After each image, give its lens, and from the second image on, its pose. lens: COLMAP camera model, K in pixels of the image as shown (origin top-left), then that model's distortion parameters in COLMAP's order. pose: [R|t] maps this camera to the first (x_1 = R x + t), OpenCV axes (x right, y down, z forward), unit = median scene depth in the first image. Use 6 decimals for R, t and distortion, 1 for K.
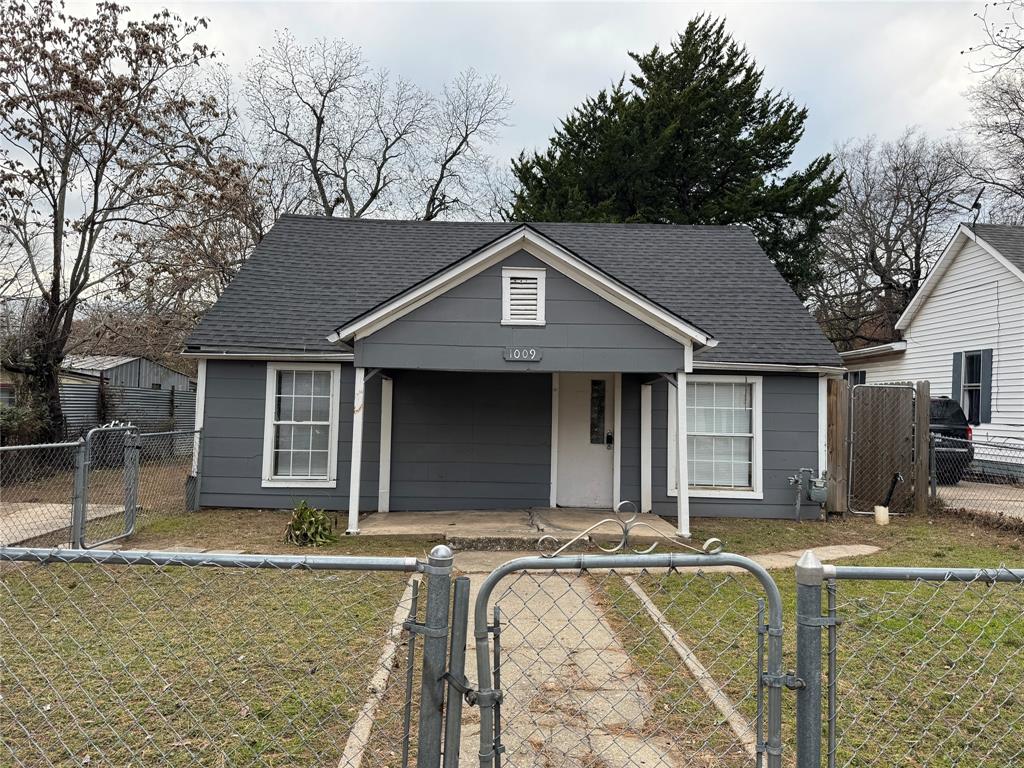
lens RADIAL K [[717.8, 0, 514.8], [0, 717.8, 384.8], [0, 0, 1]] dist [0.063062, -0.088497]
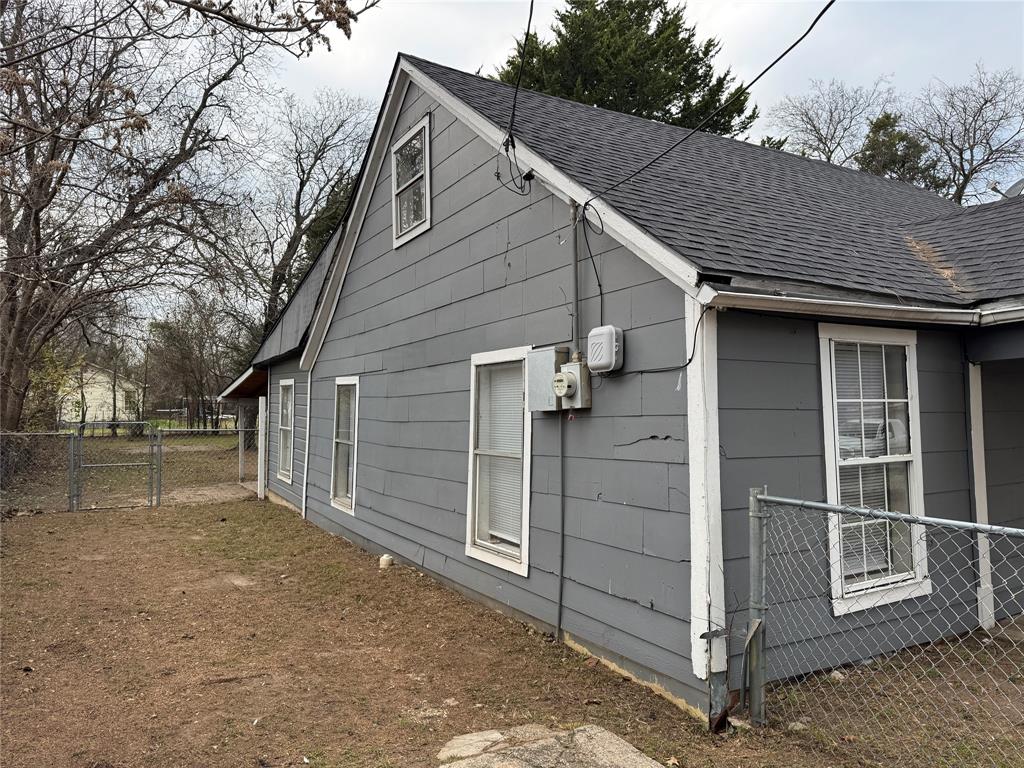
lens RADIAL K [[717.8, 0, 511.1], [0, 717.8, 386.1], [0, 0, 1]] dist [0.063062, -0.088497]
pose [[0.875113, -0.012734, 0.483752, -0.480055], [0.010930, 0.999919, 0.006548, 0.000988], [-0.483796, -0.000443, 0.875181, 0.478581]]
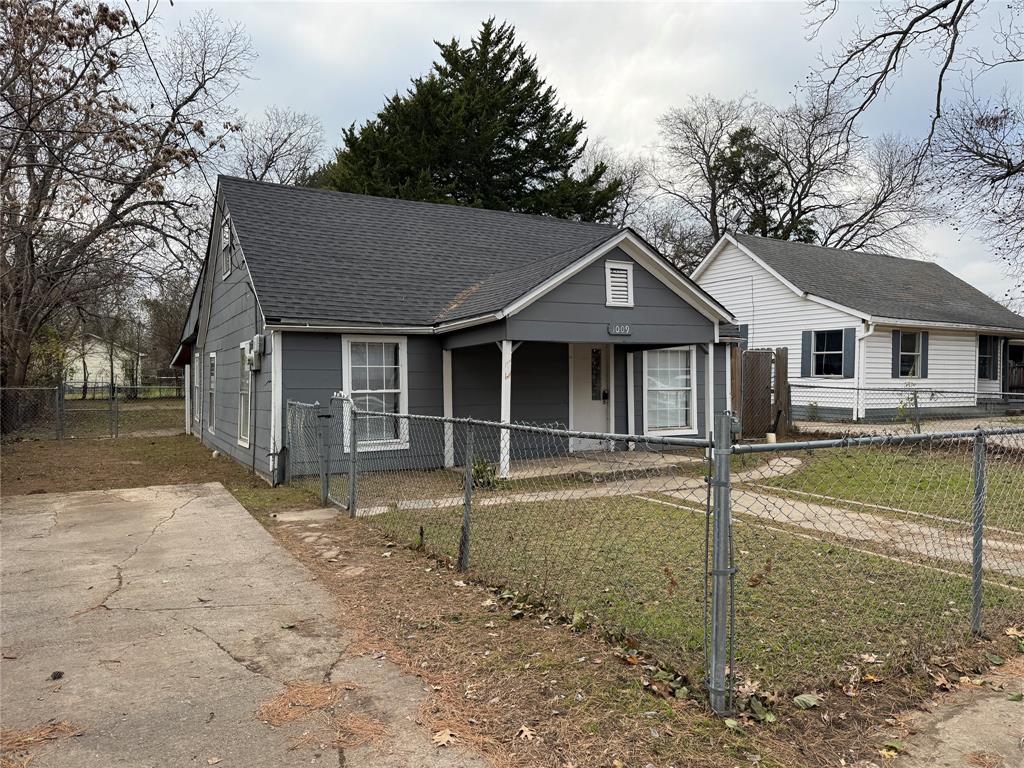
lens RADIAL K [[717.8, 0, 512.8], [0, 717.8, 387.4], [0, 0, 1]] dist [0.063062, -0.088497]
pose [[0.881579, -0.033443, 0.470850, -0.415539], [0.010342, 0.998616, 0.051565, -0.003932], [-0.471923, -0.040589, 0.880705, -0.024591]]
